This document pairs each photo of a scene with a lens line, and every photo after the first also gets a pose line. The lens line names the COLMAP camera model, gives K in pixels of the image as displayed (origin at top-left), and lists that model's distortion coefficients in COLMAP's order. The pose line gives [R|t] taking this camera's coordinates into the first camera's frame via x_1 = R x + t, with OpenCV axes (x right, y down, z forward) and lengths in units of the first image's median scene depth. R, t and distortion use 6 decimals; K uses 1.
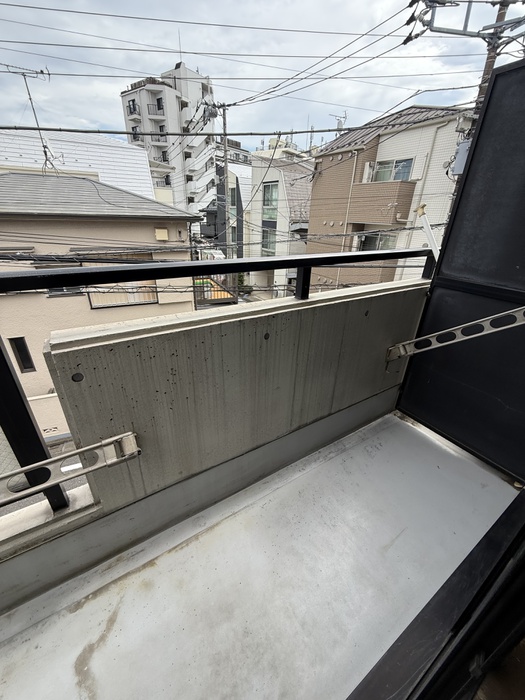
lens RADIAL K [[279.7, 0, 261.3], [0, 279.7, 347.9], [0, 0, 1]] dist [-0.000387, 0.000023]
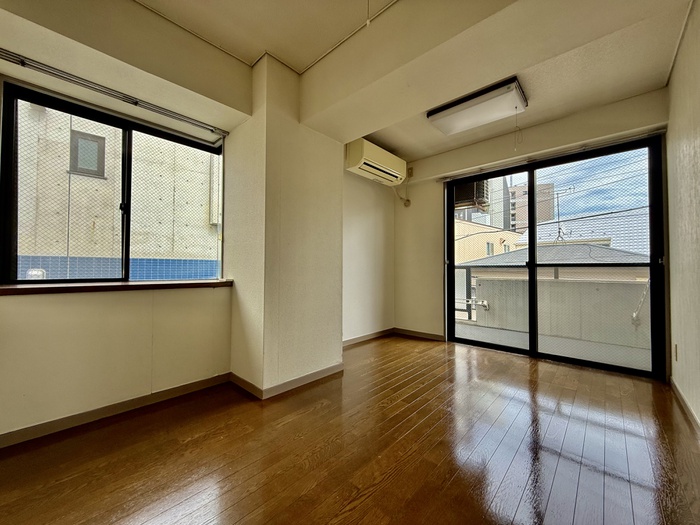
lens RADIAL K [[279.7, 0, 346.1], [0, 279.7, 261.4], [0, 0, 1]] dist [-0.000387, 0.000023]
pose [[0.248754, -0.052573, -0.967139, 0.236293], [-0.415985, 0.895944, -0.155697, 0.098344], [0.874687, 0.441045, 0.201000, -0.149564]]
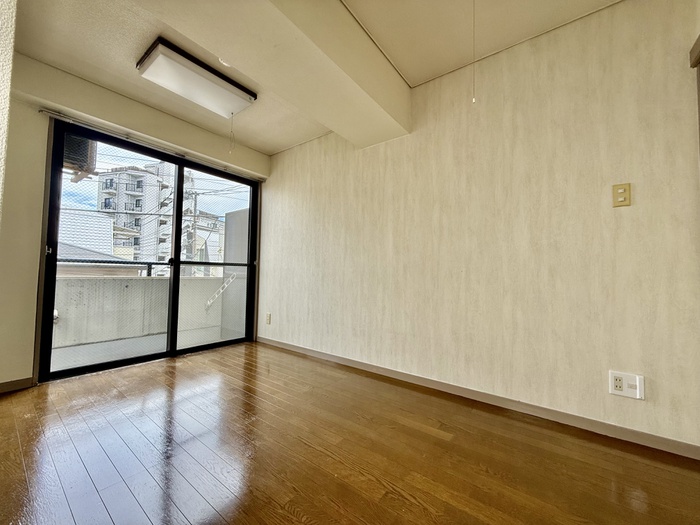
lens RADIAL K [[279.7, 0, 348.7], [0, 279.7, 260.5], [0, 0, 1]] dist [-0.000387, 0.000023]
pose [[0.935894, 0.004072, 0.352258, 0.102733], [0.160932, 0.884554, -0.437797, 0.121149], [-0.313373, 0.466421, 0.827193, -0.197474]]
